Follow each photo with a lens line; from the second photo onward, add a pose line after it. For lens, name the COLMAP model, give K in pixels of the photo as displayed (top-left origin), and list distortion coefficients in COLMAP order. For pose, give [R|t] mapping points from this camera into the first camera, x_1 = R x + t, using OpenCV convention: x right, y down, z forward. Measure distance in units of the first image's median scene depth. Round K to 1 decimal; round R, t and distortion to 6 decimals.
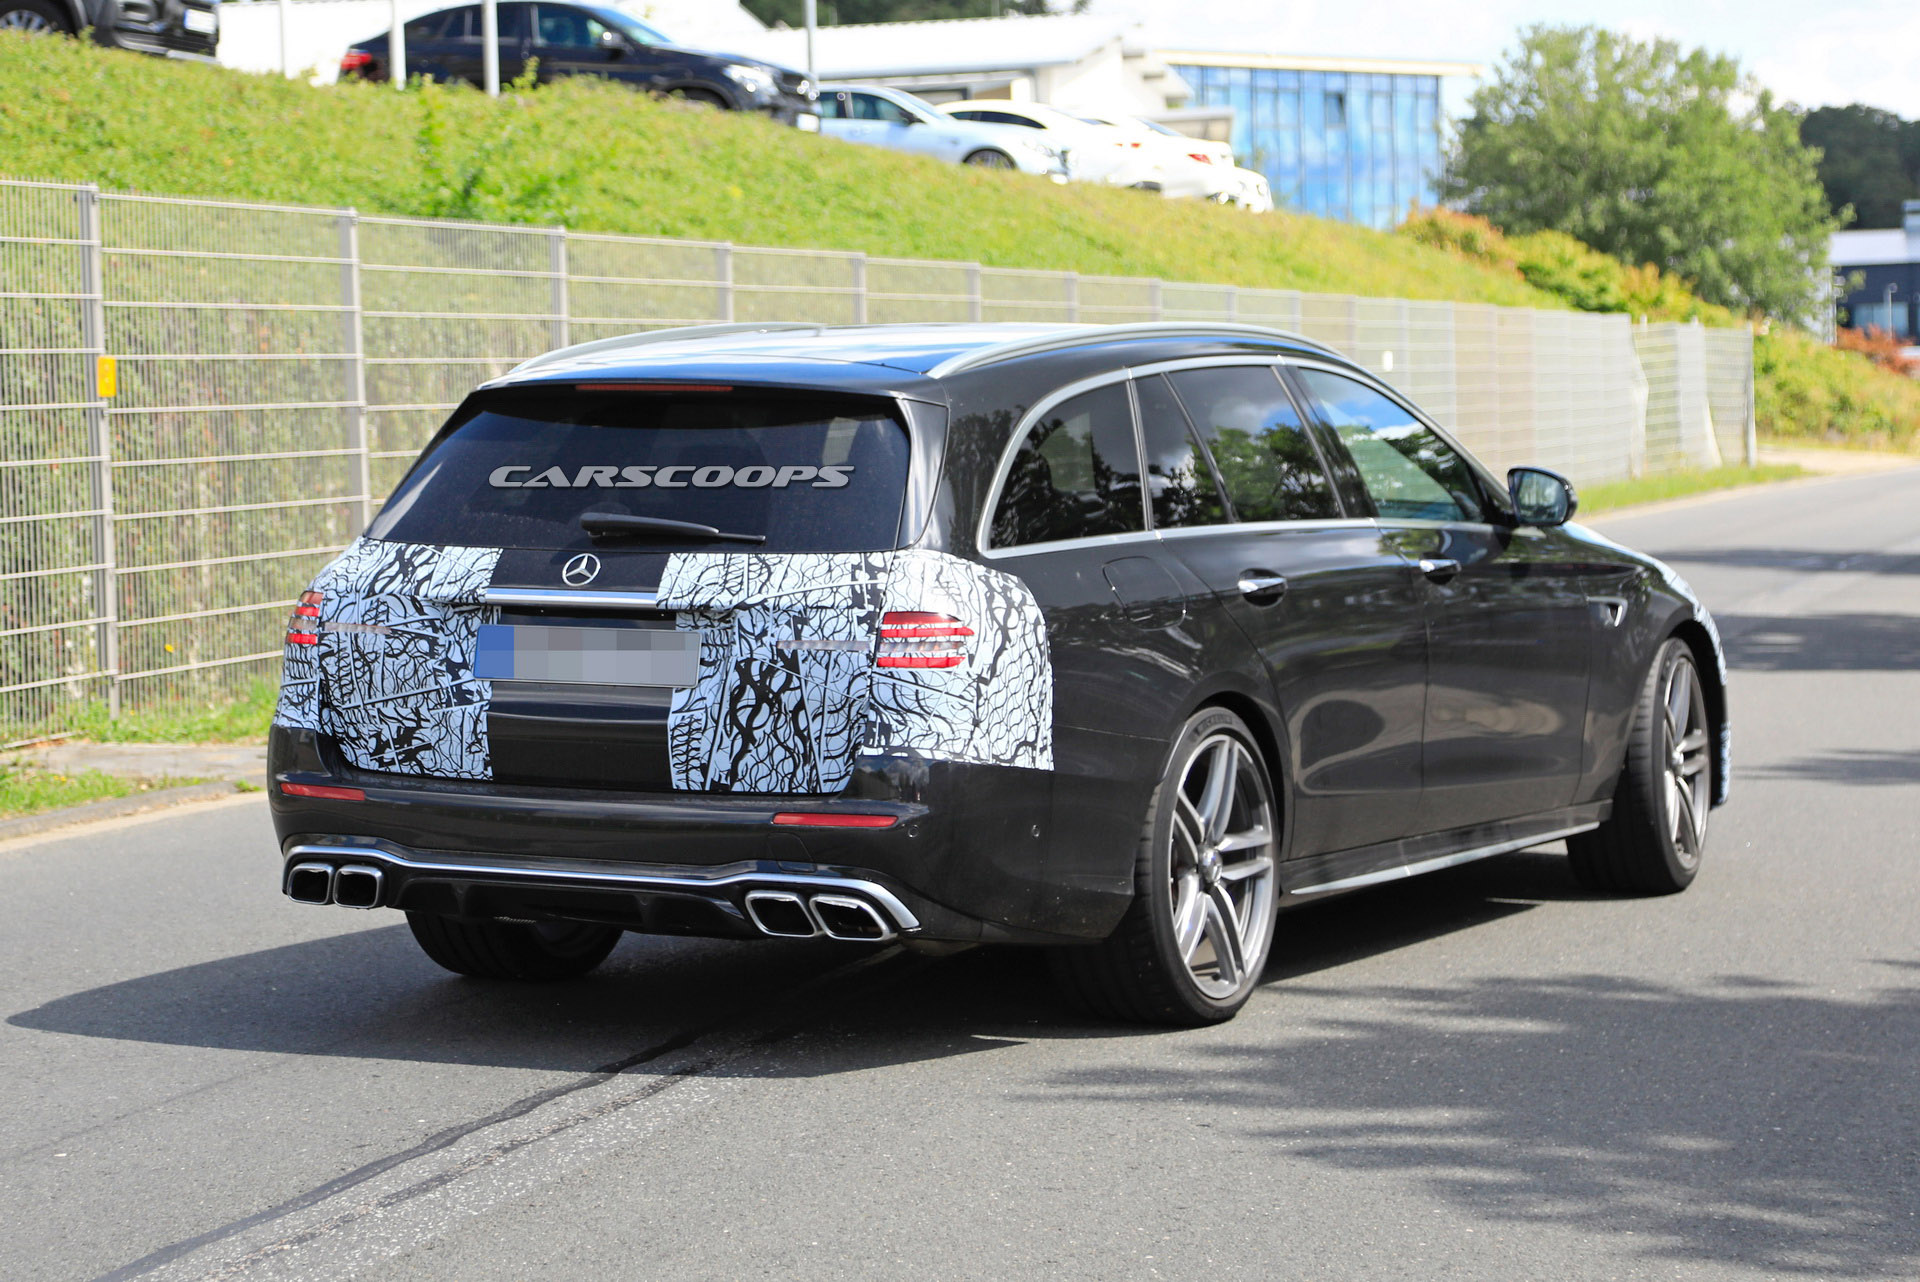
lens RADIAL K [[4142.6, 0, 954.2], [0, 4142.6, 559.8], [0, 0, 1]] dist [0.289077, -0.059344]
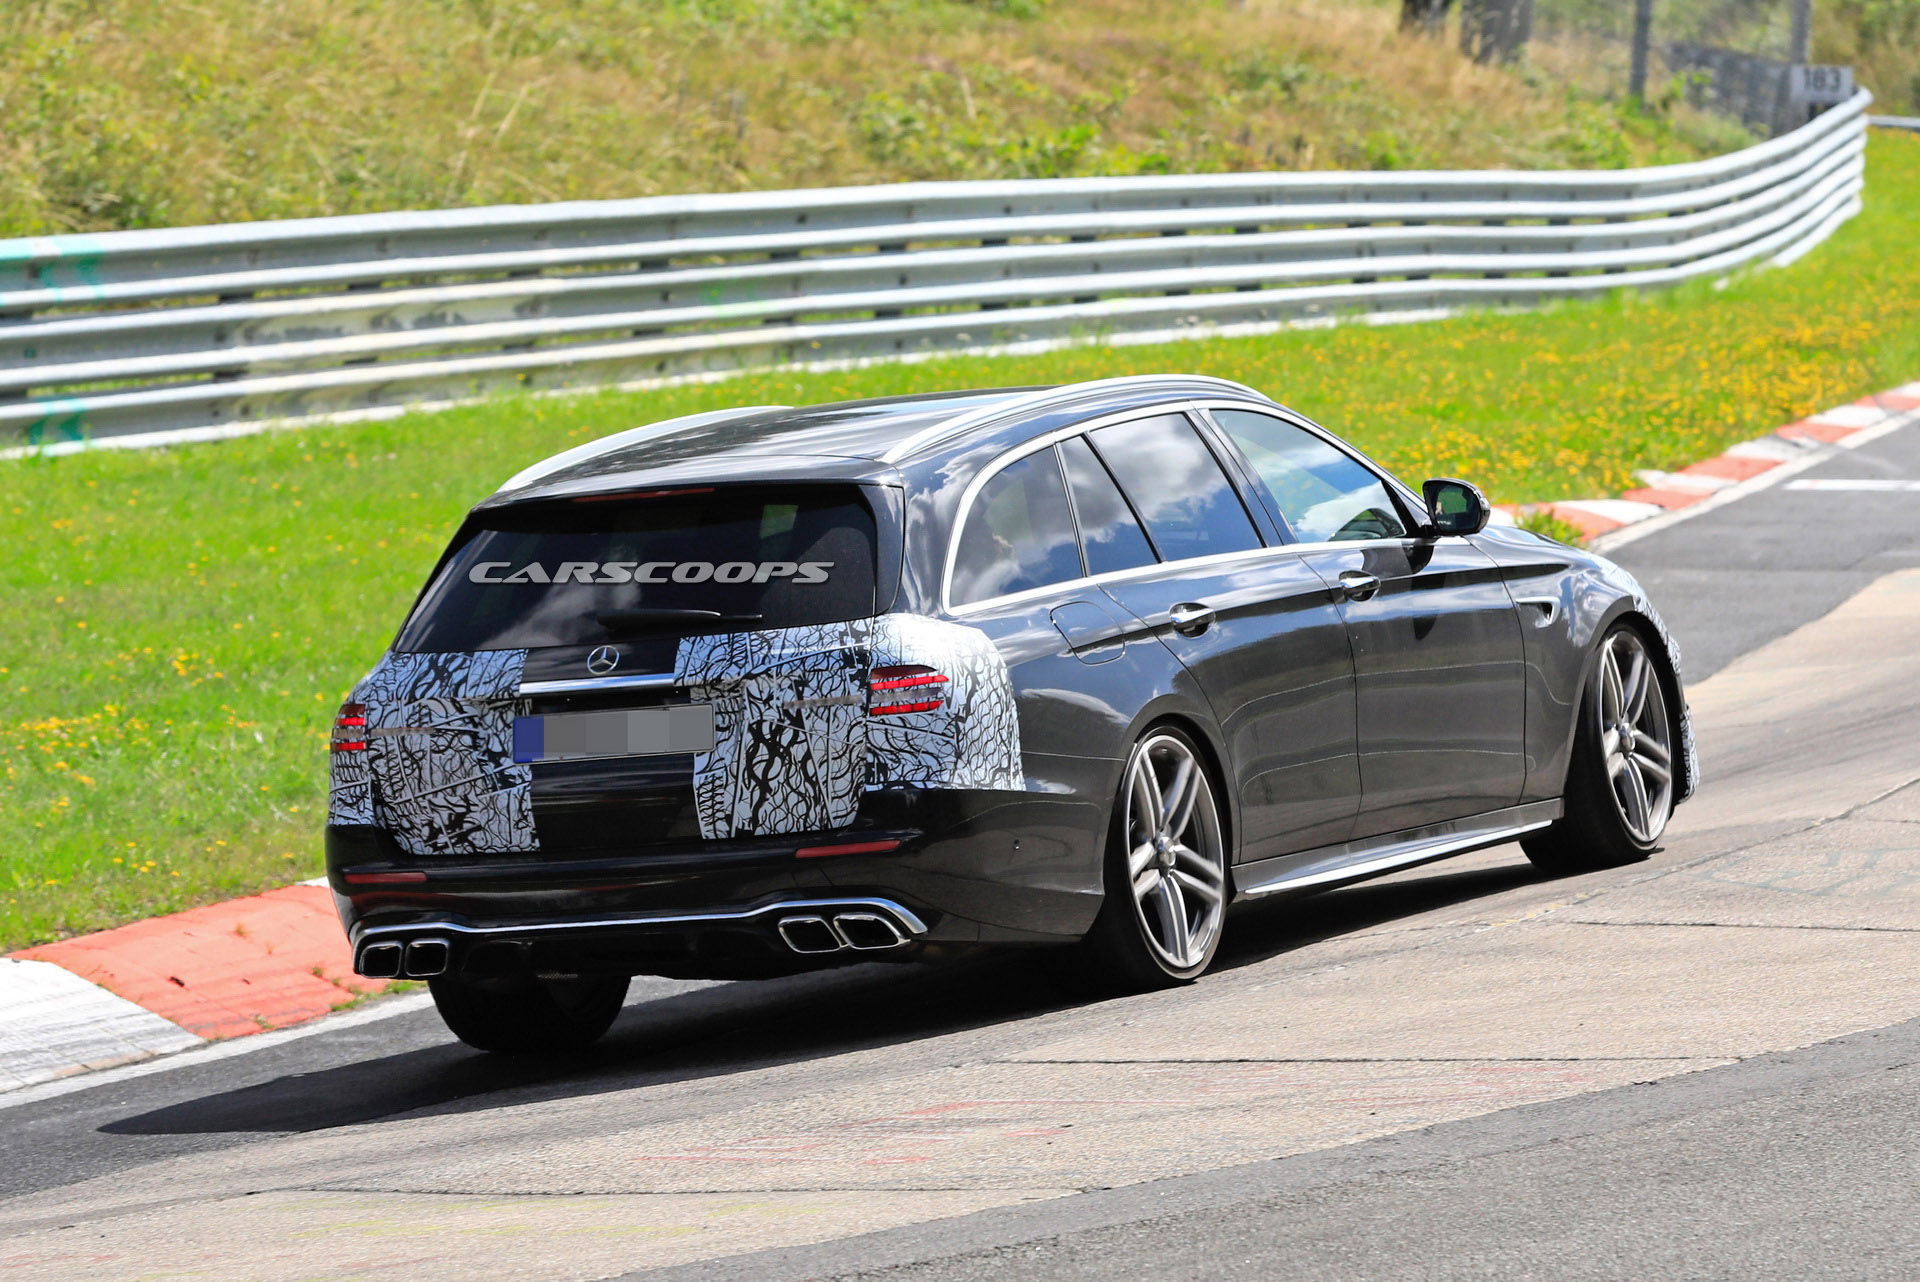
lens RADIAL K [[7844.1, 0, 960.0], [0, 7844.1, 641.0], [0, 0, 1]] dist [1.342298, -1.480983]
pose [[0.994536, -0.098311, 0.035117, -0.067964], [0.098302, 0.995155, 0.001997, 0.002602], [-0.035143, 0.001466, 0.999381, -1.203166]]
